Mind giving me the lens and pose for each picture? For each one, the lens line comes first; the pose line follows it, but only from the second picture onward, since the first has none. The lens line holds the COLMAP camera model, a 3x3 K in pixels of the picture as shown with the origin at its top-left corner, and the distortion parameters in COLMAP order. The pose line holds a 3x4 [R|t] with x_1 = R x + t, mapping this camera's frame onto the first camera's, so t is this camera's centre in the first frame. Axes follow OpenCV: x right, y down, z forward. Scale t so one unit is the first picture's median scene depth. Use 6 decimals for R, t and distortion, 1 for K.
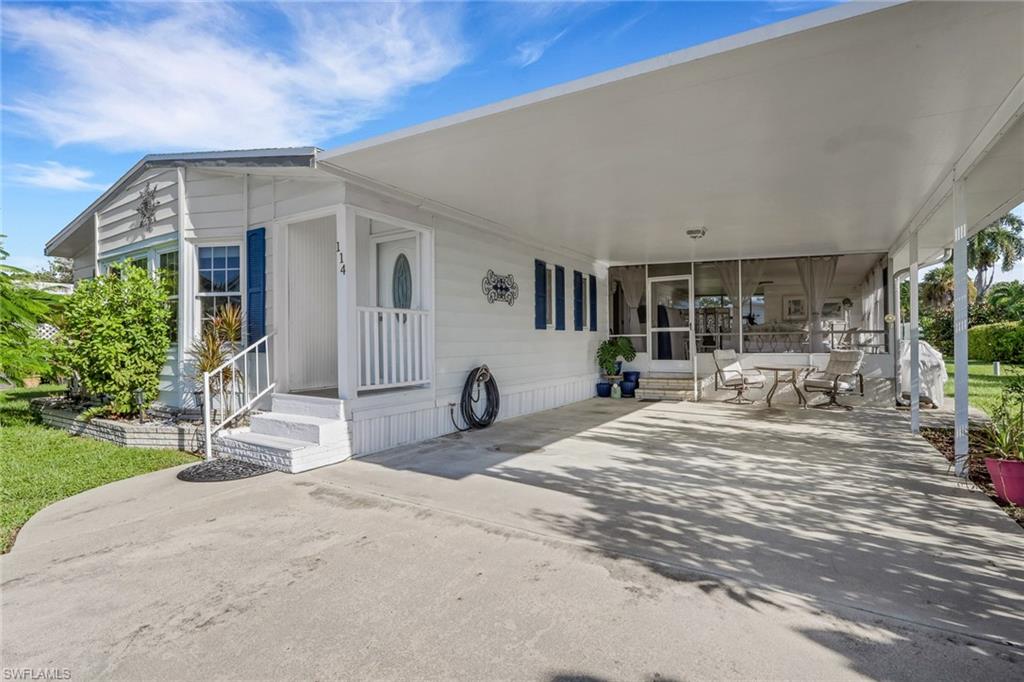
lens RADIAL K [[490.4, 0, 513.7], [0, 490.4, 353.2], [0, 0, 1]] dist [0.000244, 0.000012]
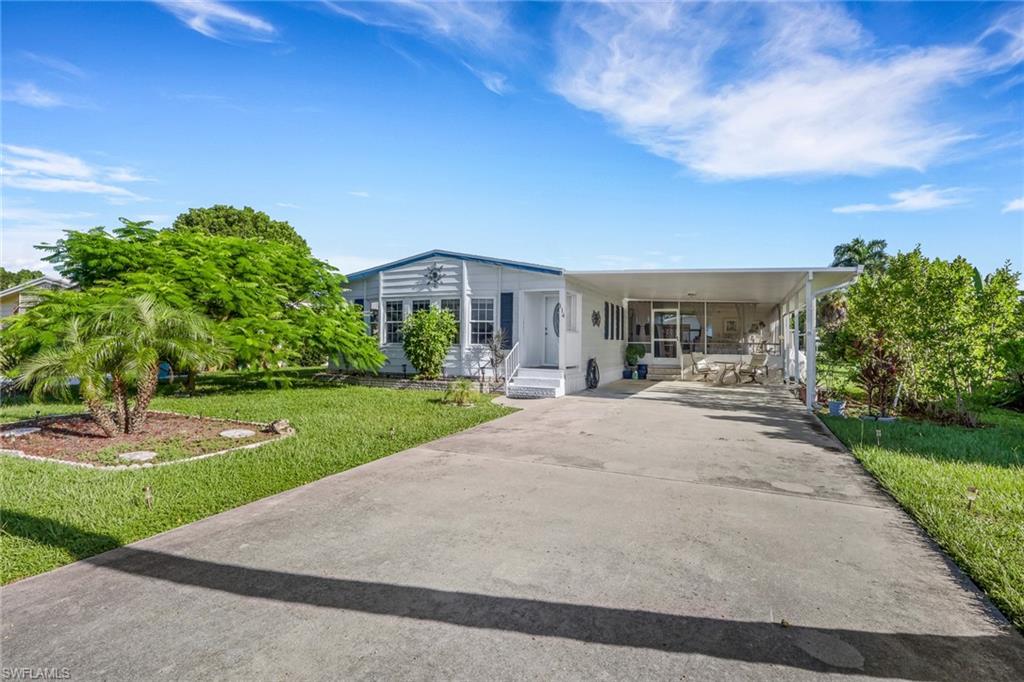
lens RADIAL K [[497.3, 0, 512.0], [0, 497.3, 341.0], [0, 0, 1]] dist [0.000124, 0.000049]
pose [[0.991824, 0.020631, 0.125938, -0.499837], [-0.017667, 0.999541, -0.024606, 0.009190], [-0.126388, 0.022180, 0.991733, -0.760564]]
